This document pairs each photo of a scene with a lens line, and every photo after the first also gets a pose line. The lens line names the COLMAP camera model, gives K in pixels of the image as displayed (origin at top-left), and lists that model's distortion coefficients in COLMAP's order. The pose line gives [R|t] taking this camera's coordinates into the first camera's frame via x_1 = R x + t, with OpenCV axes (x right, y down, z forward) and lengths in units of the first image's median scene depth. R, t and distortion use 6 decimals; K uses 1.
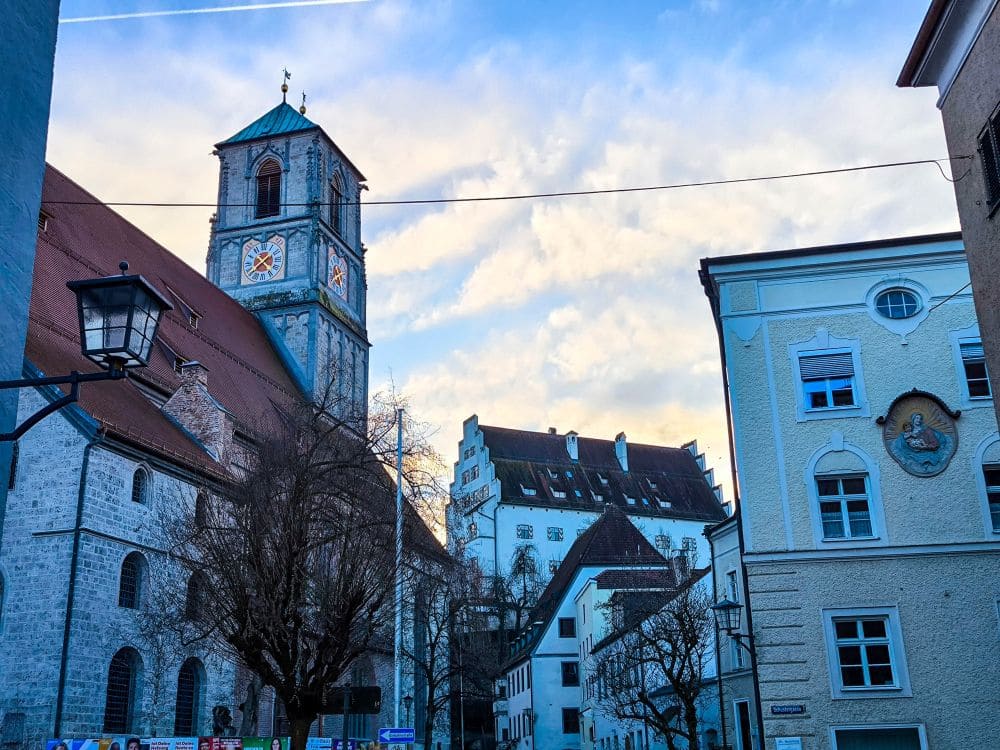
lens RADIAL K [[1111.3, 0, 498.6], [0, 1111.3, 374.6], [0, 0, 1]] dist [0.052642, -0.041456]
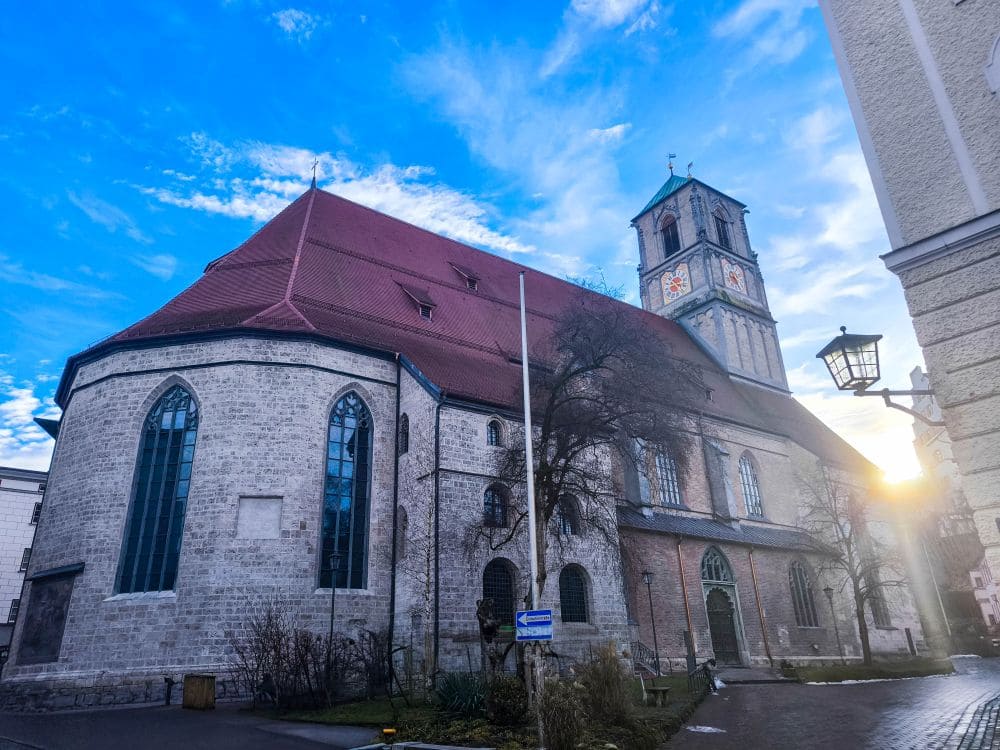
lens RADIAL K [[686.3, 0, 500.0], [0, 686.3, 375.0], [0, 0, 1]] dist [0.051897, -0.045712]
pose [[0.798586, -0.240483, -0.551751, 0.061492], [0.216458, 0.970127, -0.109539, 0.055254], [0.561611, -0.031955, 0.826784, 0.158243]]
